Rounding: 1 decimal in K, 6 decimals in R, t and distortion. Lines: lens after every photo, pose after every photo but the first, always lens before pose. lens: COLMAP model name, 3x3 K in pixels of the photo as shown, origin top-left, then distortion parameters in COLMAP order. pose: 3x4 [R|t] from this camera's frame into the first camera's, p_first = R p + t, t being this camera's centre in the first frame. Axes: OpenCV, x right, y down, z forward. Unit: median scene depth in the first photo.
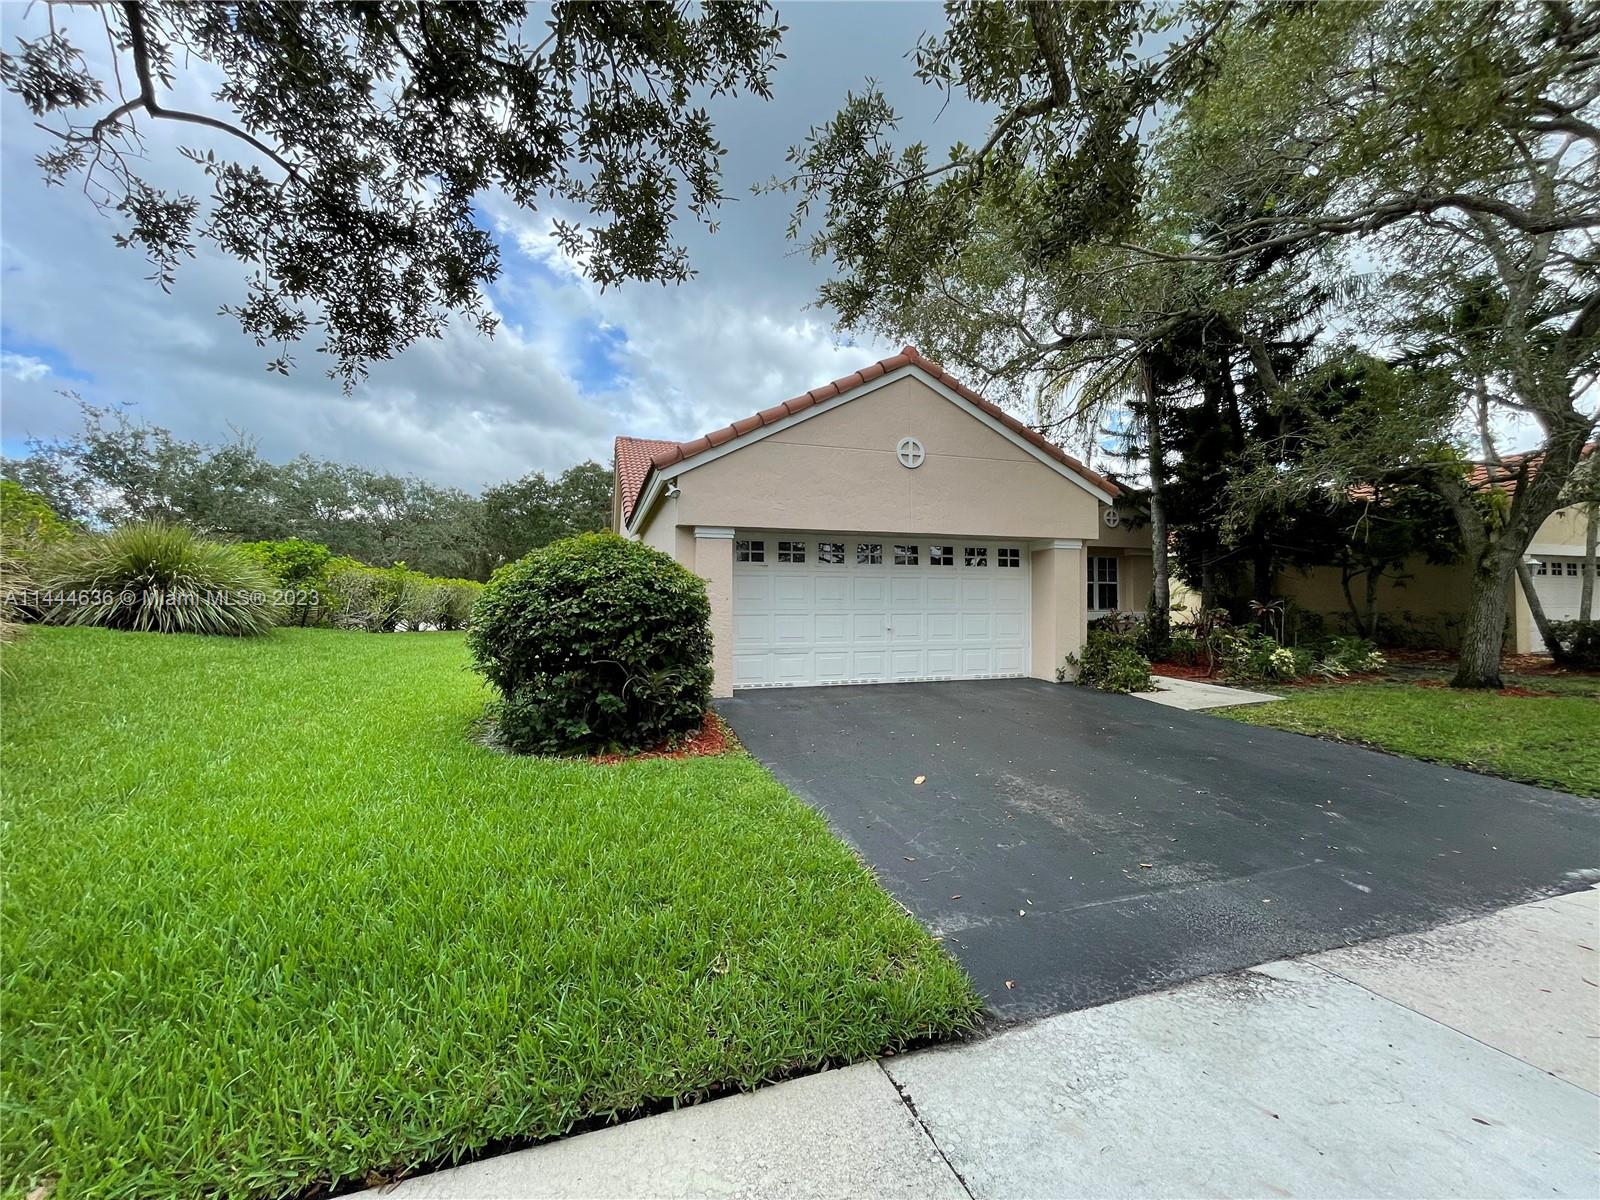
lens RADIAL K [[656.4, 0, 800.0], [0, 656.4, 600.0], [0, 0, 1]] dist [0.000099, -0.000387]
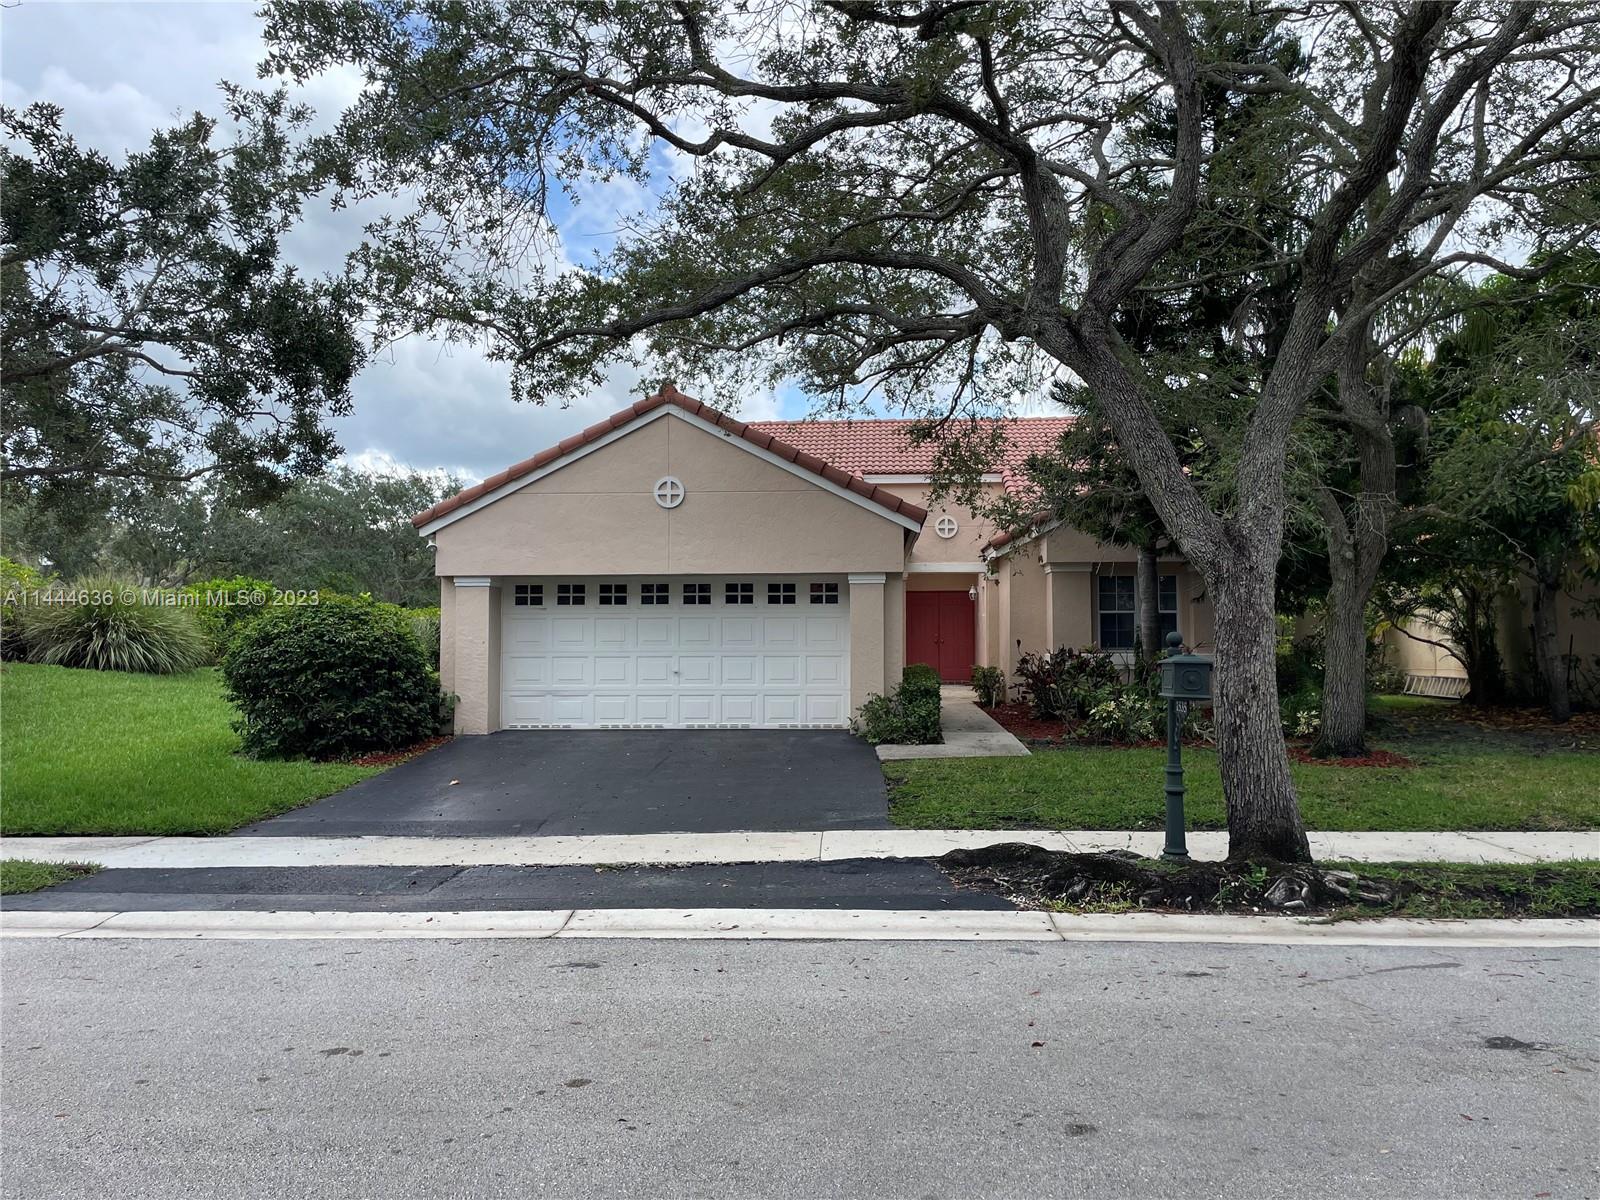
lens RADIAL K [[1237.9, 0, 800.0], [0, 1237.9, 600.0], [0, 0, 1]] dist [0.038522, -0.001503]
pose [[0.930048, -0.011710, -0.367252, 1.035553], [0.005930, 0.999840, -0.016861, -0.031381], [0.367391, 0.013503, 0.929969, -0.652904]]
